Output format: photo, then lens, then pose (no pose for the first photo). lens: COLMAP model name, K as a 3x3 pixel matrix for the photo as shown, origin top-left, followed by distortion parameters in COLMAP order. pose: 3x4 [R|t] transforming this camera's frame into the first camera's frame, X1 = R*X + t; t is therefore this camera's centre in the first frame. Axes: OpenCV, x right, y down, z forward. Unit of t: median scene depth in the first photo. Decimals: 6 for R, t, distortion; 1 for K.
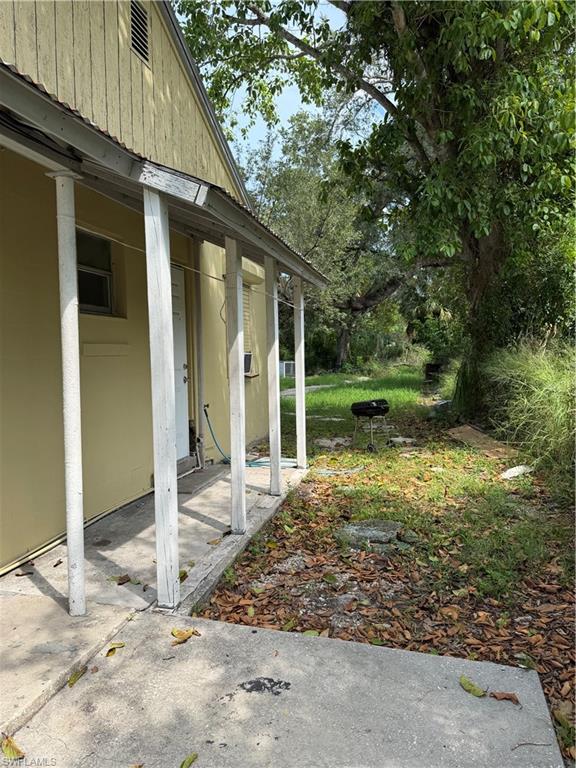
lens RADIAL K [[546.5, 0, 282.5], [0, 546.5, 384.6], [0, 0, 1]] dist [0.049551, -0.060985]
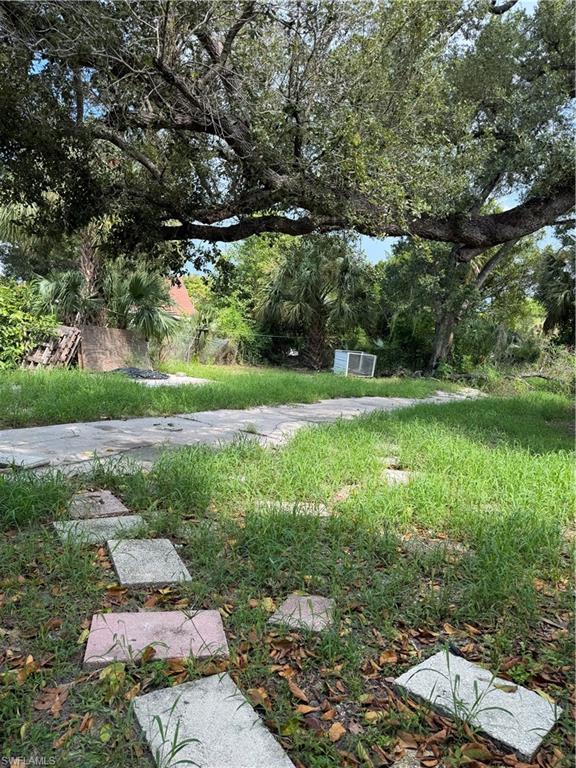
lens RADIAL K [[548.5, 0, 285.4], [0, 548.5, 389.7], [0, 0, 1]] dist [0.046606, -0.057451]
pose [[0.977893, 0.116614, -0.173572, 0.048948], [-0.110457, 0.992873, 0.044750, -0.017309], [0.177554, -0.024588, 0.983804, 0.324840]]
